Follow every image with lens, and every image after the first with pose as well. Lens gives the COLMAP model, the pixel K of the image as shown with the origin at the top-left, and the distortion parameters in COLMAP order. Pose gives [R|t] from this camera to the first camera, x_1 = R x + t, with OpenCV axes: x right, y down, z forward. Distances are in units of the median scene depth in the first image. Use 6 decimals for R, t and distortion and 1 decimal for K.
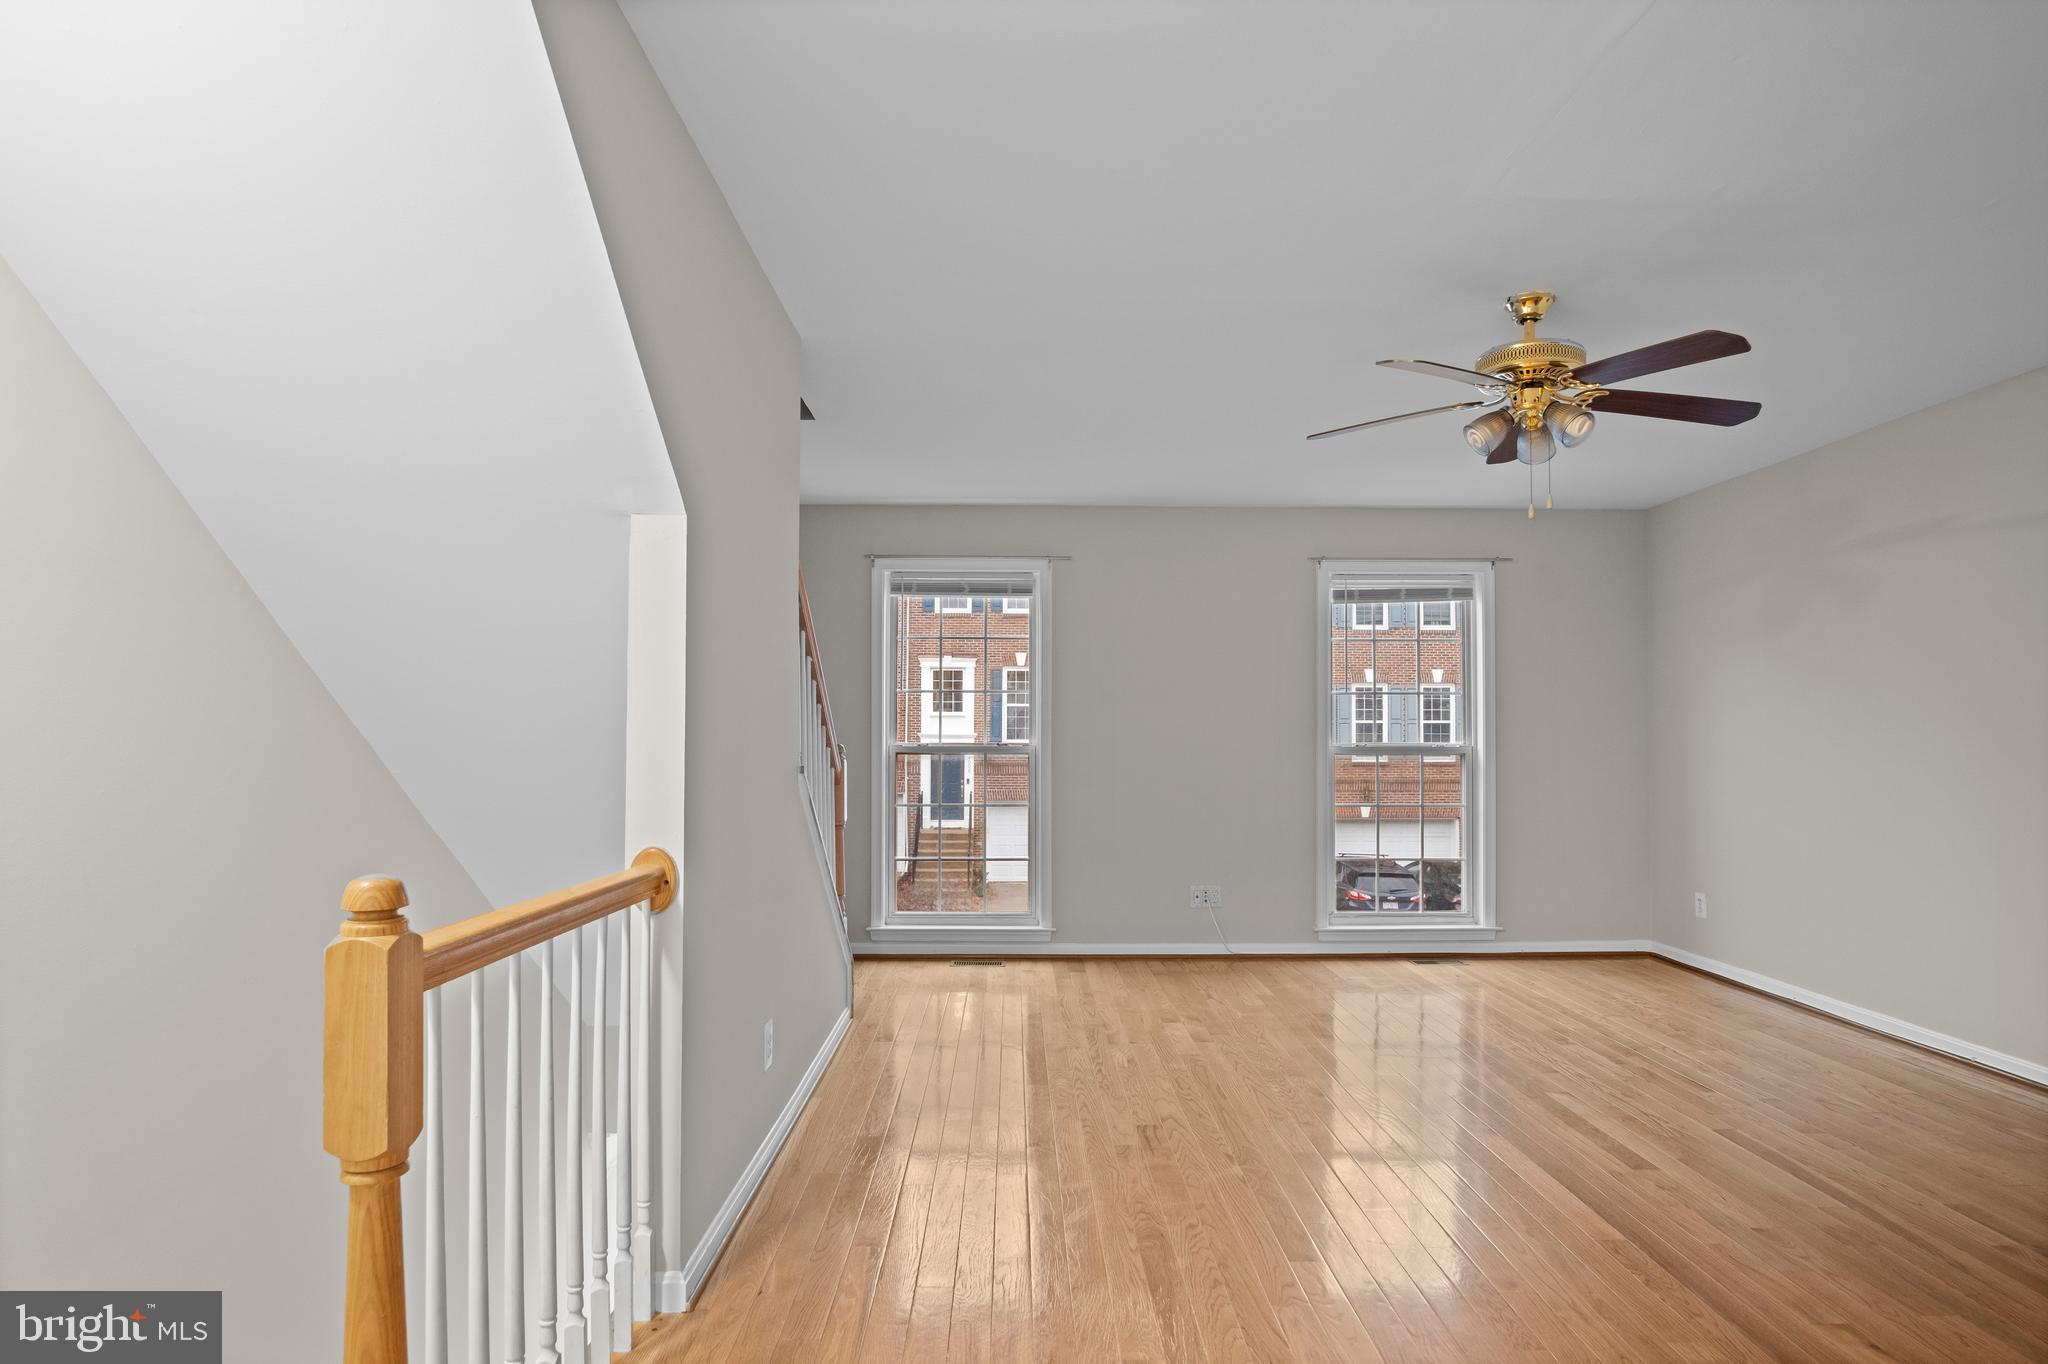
lens RADIAL K [[1110.9, 0, 1029.5], [0, 1110.9, 704.0], [0, 0, 1]] dist [-0.003806, 0.000815]
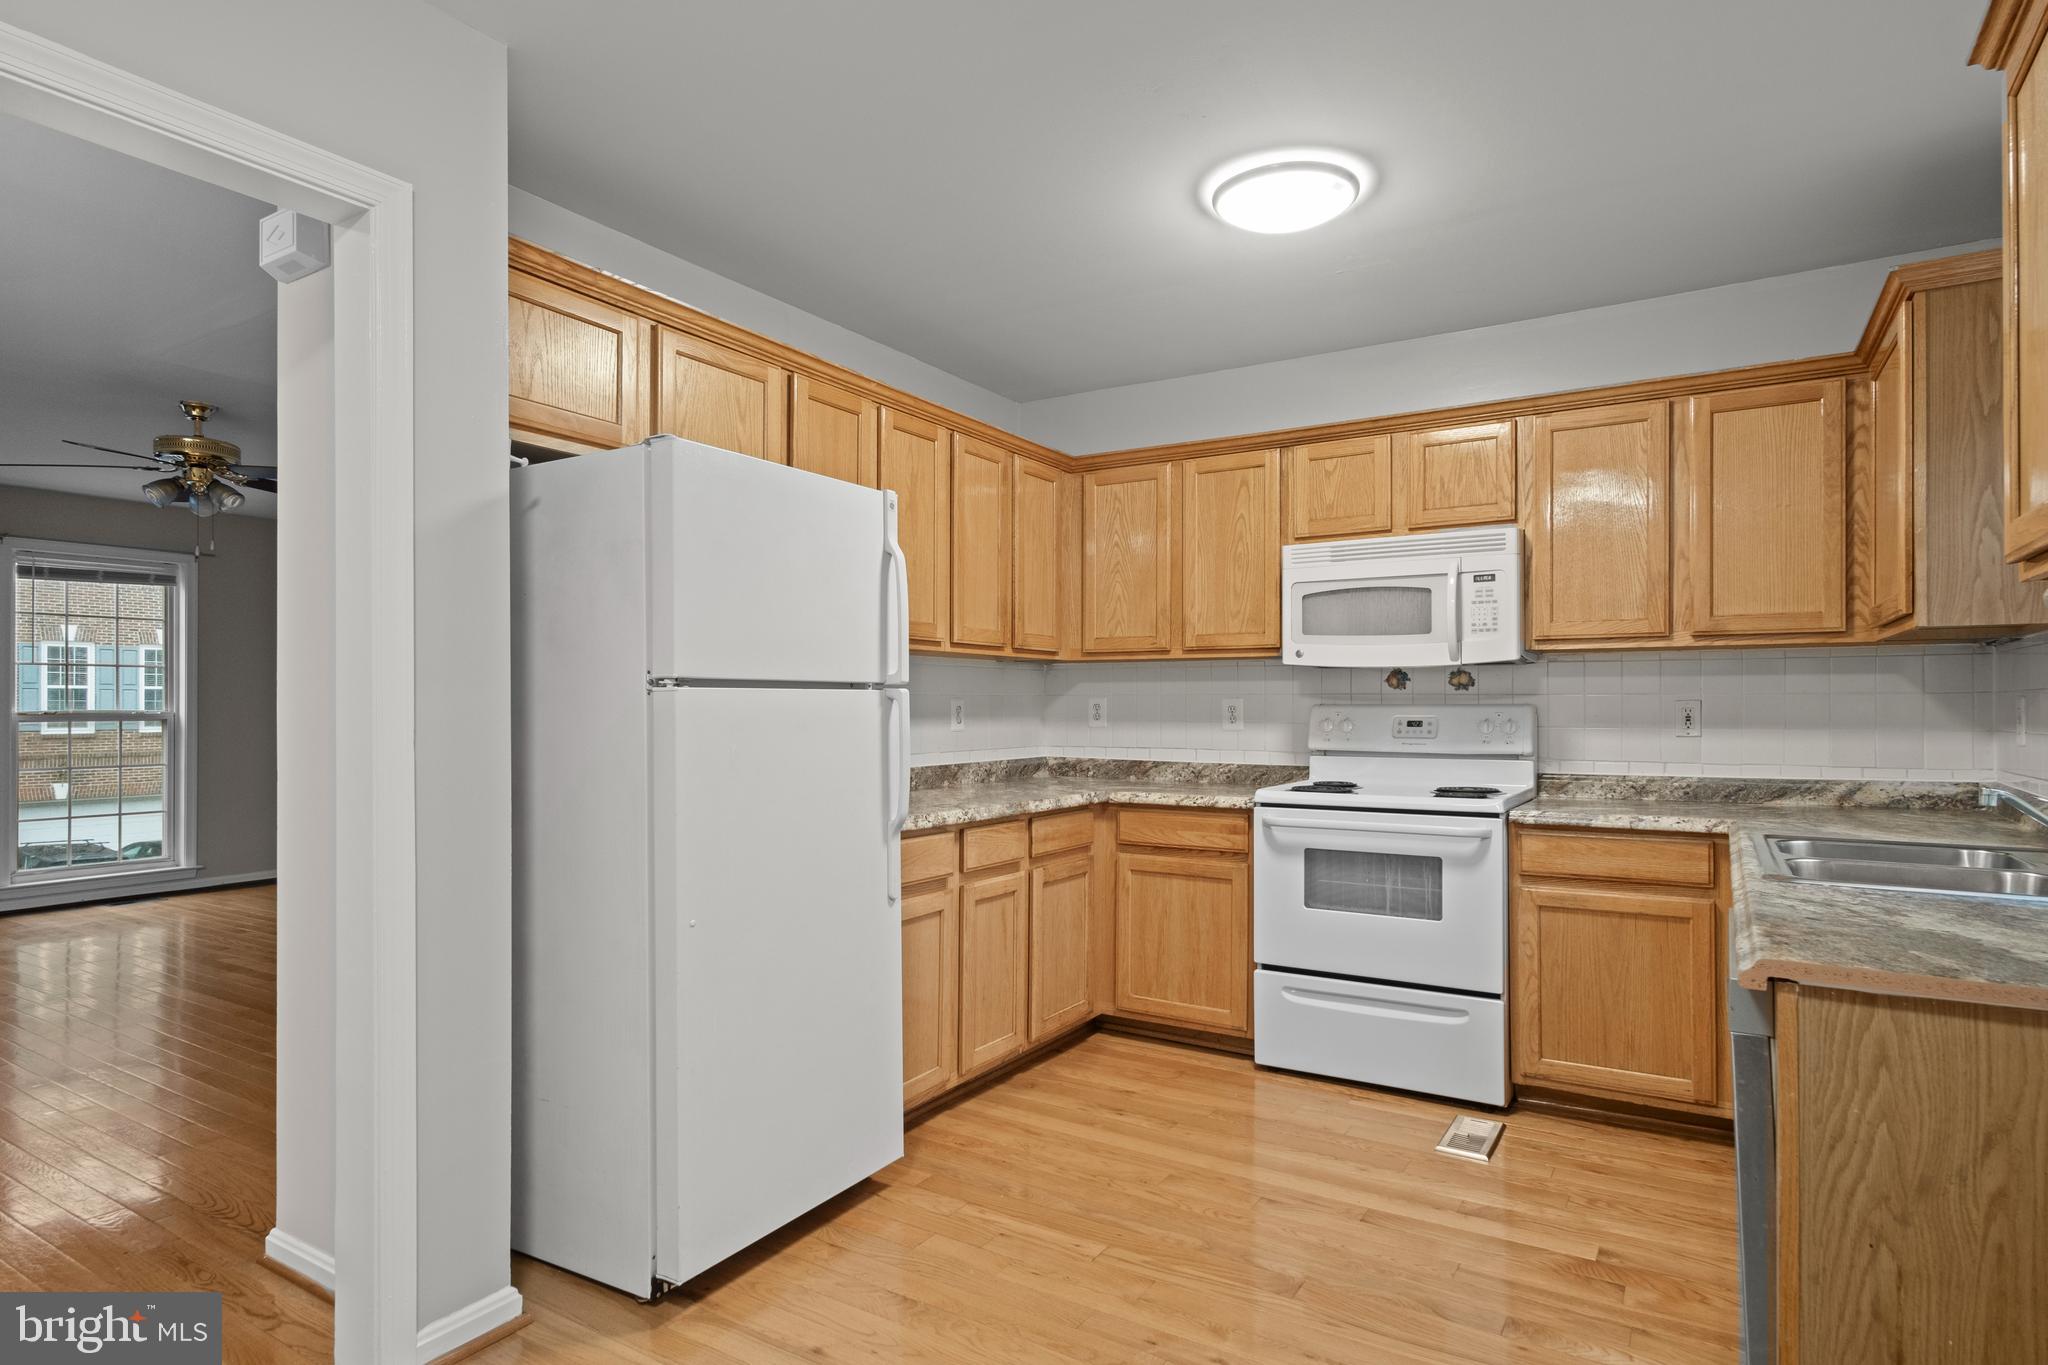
lens RADIAL K [[1110.9, 0, 1029.5], [0, 1110.9, 704.5], [0, 0, 1]] dist [-0.003806, 0.000815]
pose [[0.531552, -0.000018, 0.847026, -0.104545], [-0.025362, 0.999551, 0.015937, -0.010423], [-0.846646, -0.029954, 0.531313, -0.363575]]
